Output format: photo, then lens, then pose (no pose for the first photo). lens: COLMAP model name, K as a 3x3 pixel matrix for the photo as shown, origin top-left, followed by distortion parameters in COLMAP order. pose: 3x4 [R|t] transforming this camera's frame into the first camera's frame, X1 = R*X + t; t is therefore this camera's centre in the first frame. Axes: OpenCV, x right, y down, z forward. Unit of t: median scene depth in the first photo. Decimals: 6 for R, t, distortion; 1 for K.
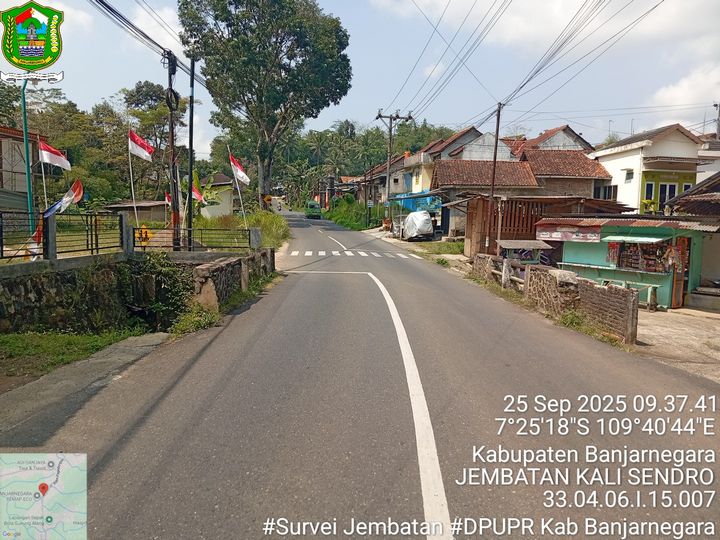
lens RADIAL K [[552.4, 0, 359.2], [0, 552.4, 267.1], [0, 0, 1]] dist [0.084418, -0.188117]
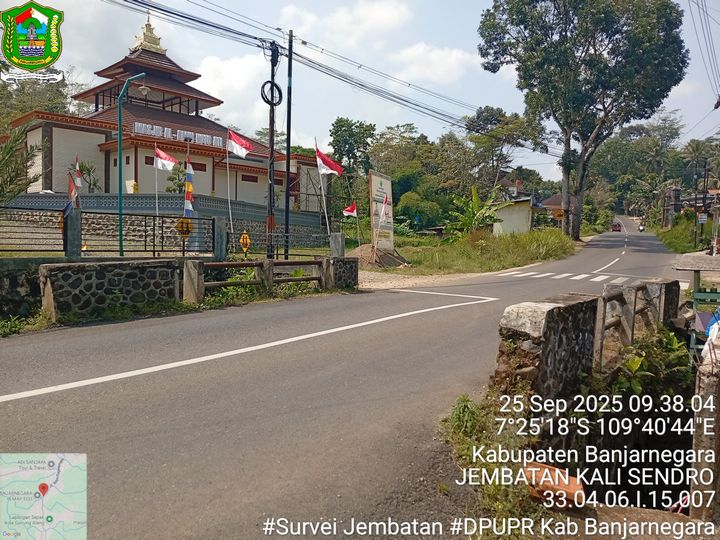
lens RADIAL K [[552.4, 0, 359.2], [0, 552.4, 267.1], [0, 0, 1]] dist [0.084418, -0.188117]
pose [[0.799485, 0.035482, -0.599637, 0.129535], [-0.061919, 0.997804, -0.023512, -0.001071], [0.597486, 0.055926, 0.799927, 0.140698]]
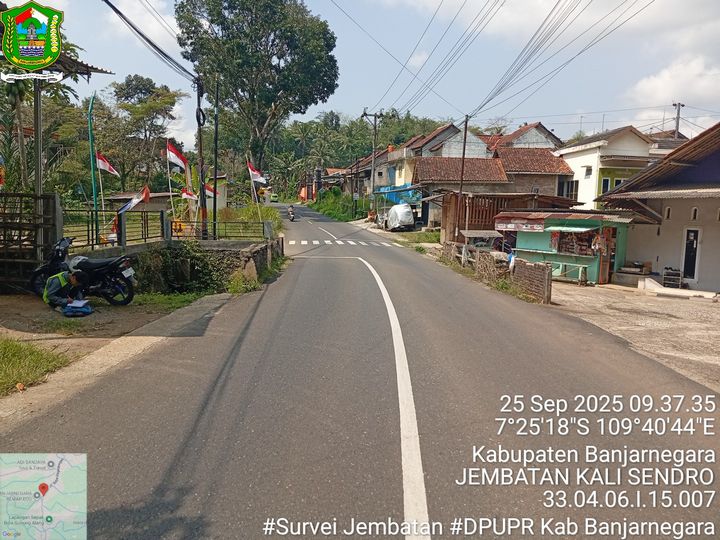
lens RADIAL K [[554.0, 0, 358.4], [0, 554.0, 271.1], [0, 0, 1]] dist [0.119487, -0.270449]
pose [[0.999631, -0.004344, 0.026812, -0.007832], [0.003682, 0.999689, 0.024657, 0.004894], [-0.026911, -0.024549, 0.999336, -0.110283]]
